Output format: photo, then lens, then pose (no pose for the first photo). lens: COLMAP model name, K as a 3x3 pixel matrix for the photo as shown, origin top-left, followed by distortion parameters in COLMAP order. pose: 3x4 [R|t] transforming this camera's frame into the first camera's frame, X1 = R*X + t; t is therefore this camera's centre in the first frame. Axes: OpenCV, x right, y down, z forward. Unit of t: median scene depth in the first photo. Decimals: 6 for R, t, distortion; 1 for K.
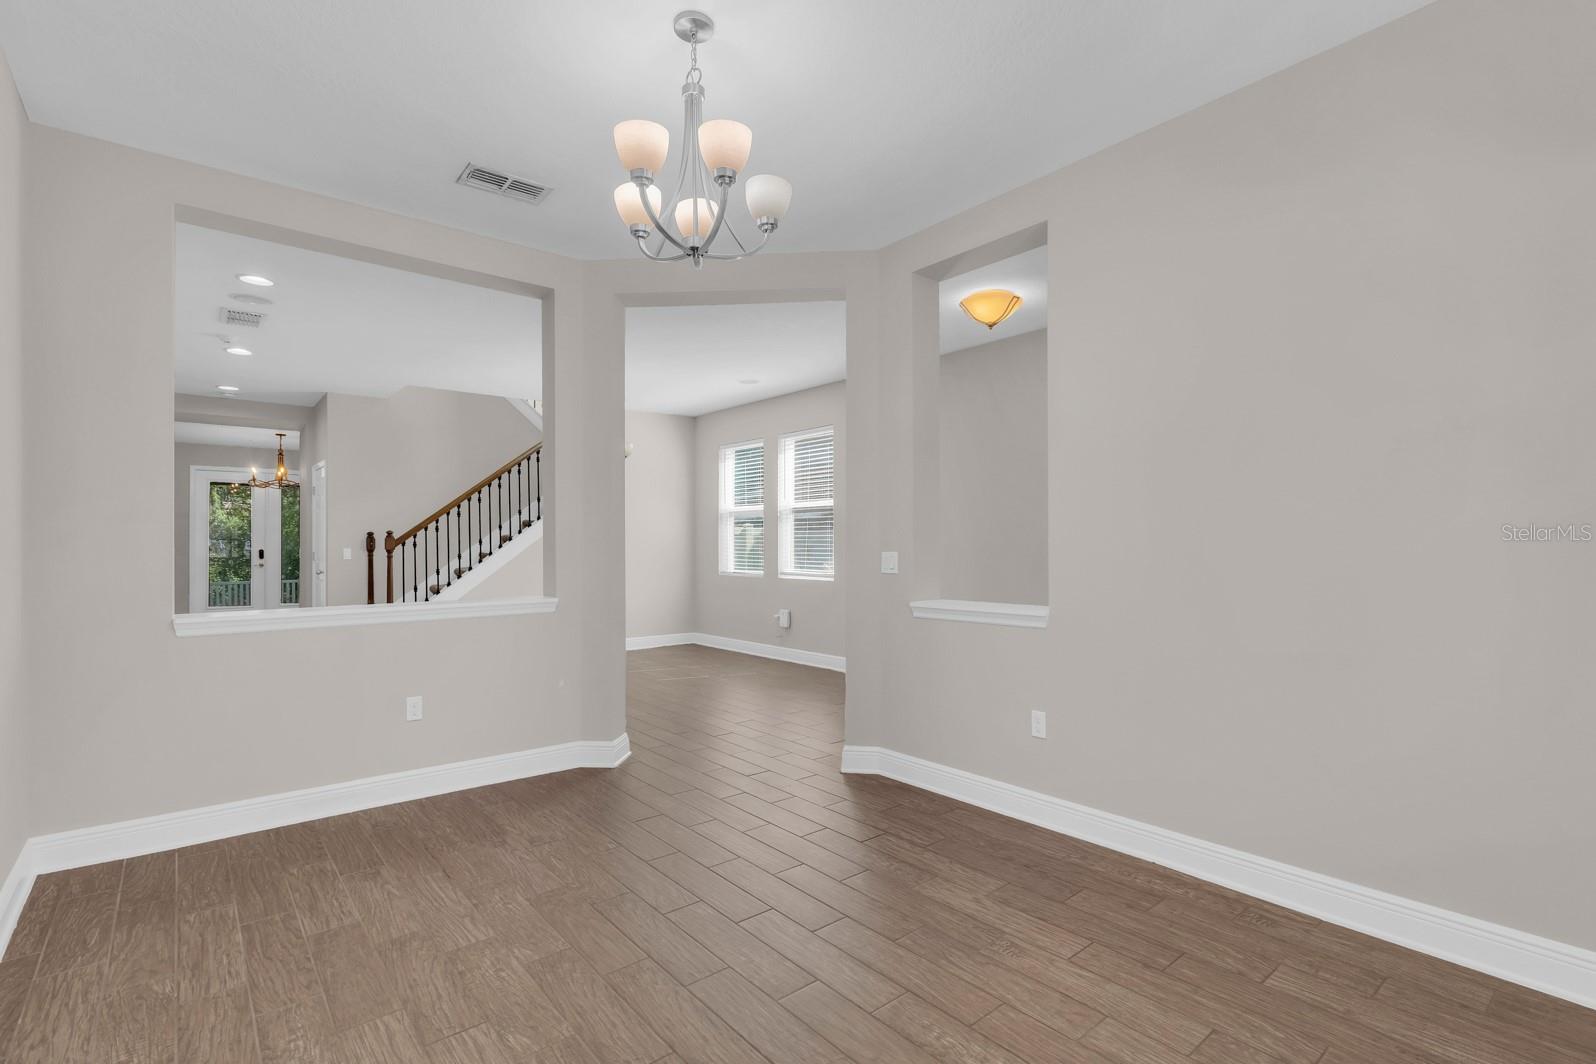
lens RADIAL K [[748.0, 0, 810.1], [0, 748.0, 527.2], [0, 0, 1]] dist [-0.001328, -0.000159]
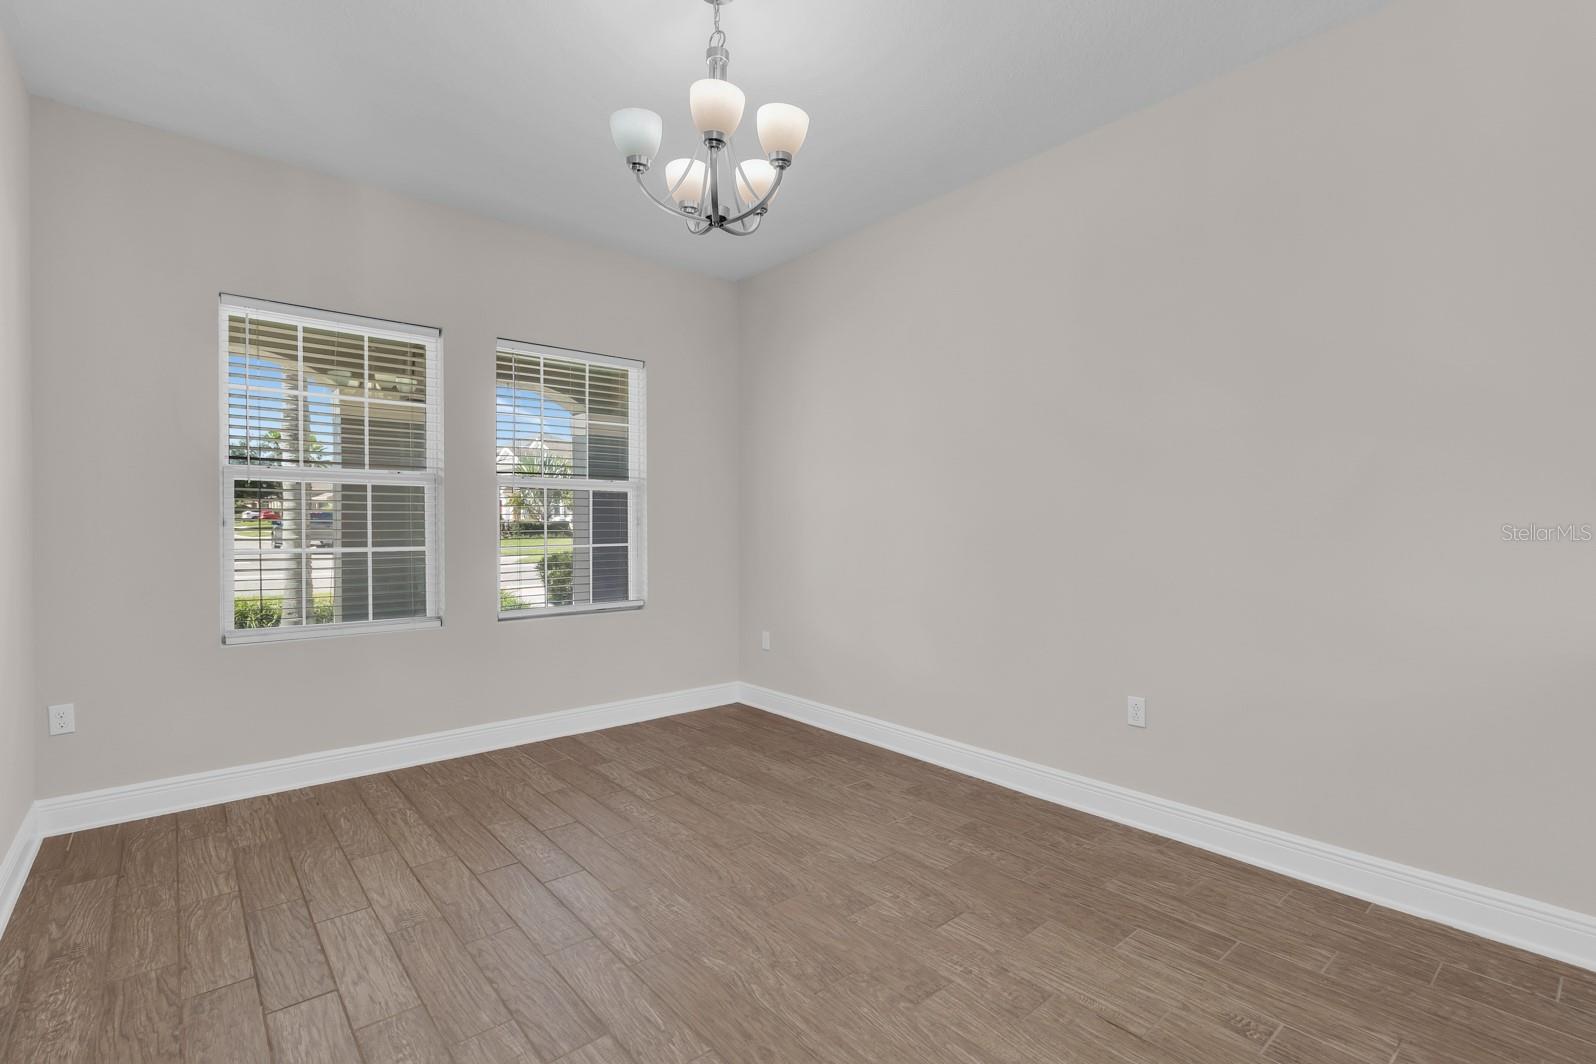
lens RADIAL K [[748.0, 0, 810.1], [0, 748.0, 527.2], [0, 0, 1]] dist [-0.001328, -0.000159]
pose [[-0.999863, 0.007491, -0.014761, -0.257119], [0.007698, 0.999872, -0.014032, 0.053199], [0.014654, -0.014143, -0.999793, 1.972797]]
